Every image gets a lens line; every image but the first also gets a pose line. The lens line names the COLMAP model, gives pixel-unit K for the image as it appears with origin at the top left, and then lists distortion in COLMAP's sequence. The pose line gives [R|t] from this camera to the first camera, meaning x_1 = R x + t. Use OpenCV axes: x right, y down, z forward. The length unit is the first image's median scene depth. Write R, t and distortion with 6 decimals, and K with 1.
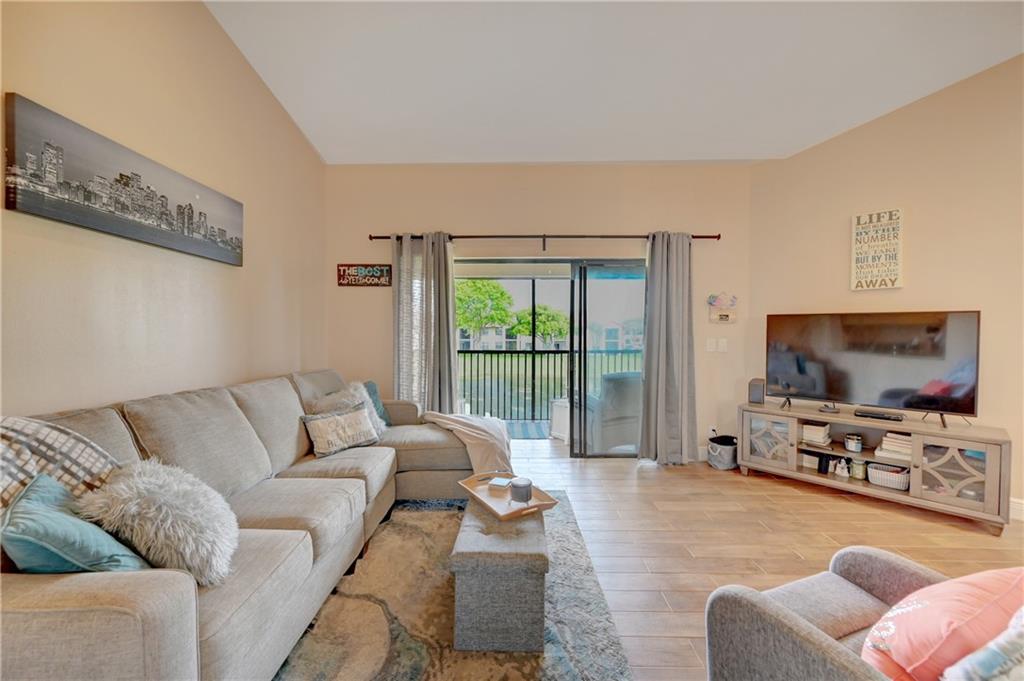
lens RADIAL K [[413.1, 0, 514.3], [0, 413.1, 338.6], [0, 0, 1]] dist [-0.000150, 0.000089]
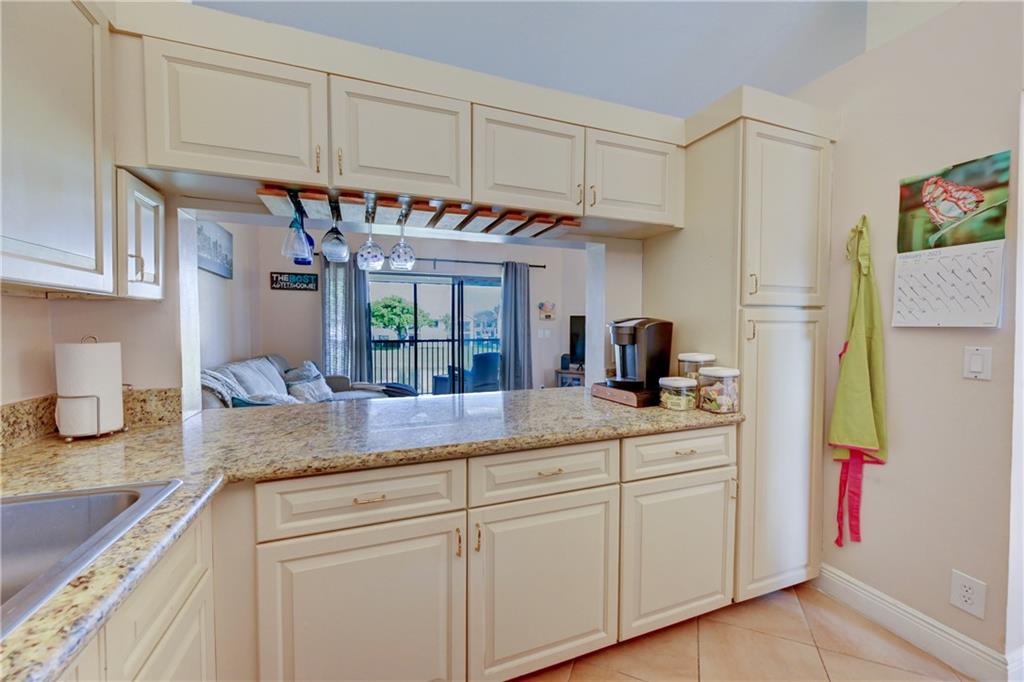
lens RADIAL K [[403.2, 0, 512.6], [0, 403.2, 338.2], [0, 0, 1]] dist [0.000276, 0.000066]
pose [[0.938717, -0.009668, 0.344554, -0.191381], [0.003852, 0.999838, 0.017562, 0.004610], [-0.344668, -0.015159, 0.938602, -0.500630]]
